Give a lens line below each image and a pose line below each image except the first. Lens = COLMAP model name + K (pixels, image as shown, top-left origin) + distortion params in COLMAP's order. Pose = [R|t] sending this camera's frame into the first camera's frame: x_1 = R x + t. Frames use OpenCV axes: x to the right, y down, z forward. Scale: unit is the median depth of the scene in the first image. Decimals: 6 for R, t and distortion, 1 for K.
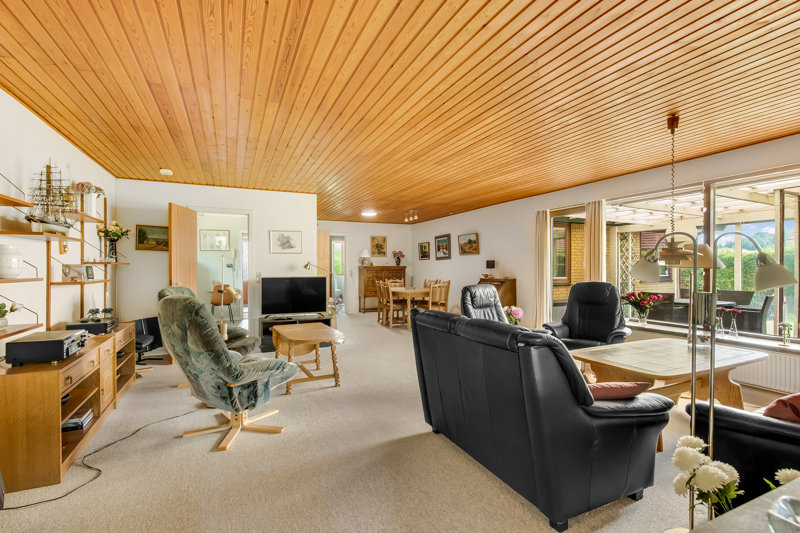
lens RADIAL K [[393.4, 0, 399.0], [0, 393.4, 267.9], [0, 0, 1]] dist [0.003137, 0.000579]
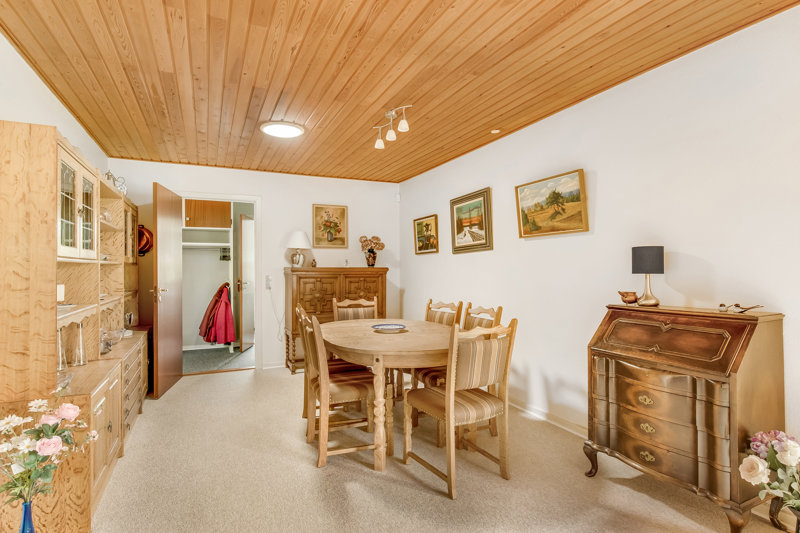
lens RADIAL K [[432.6, 0, 400.4], [0, 432.6, 266.9], [0, 0, 1]] dist [-0.000574, -0.000077]
pose [[0.999945, -0.001226, 0.010434, 0.030633], [0.001319, 0.999960, -0.008898, -0.000786], [-0.010422, 0.008911, 0.999906, 0.528495]]
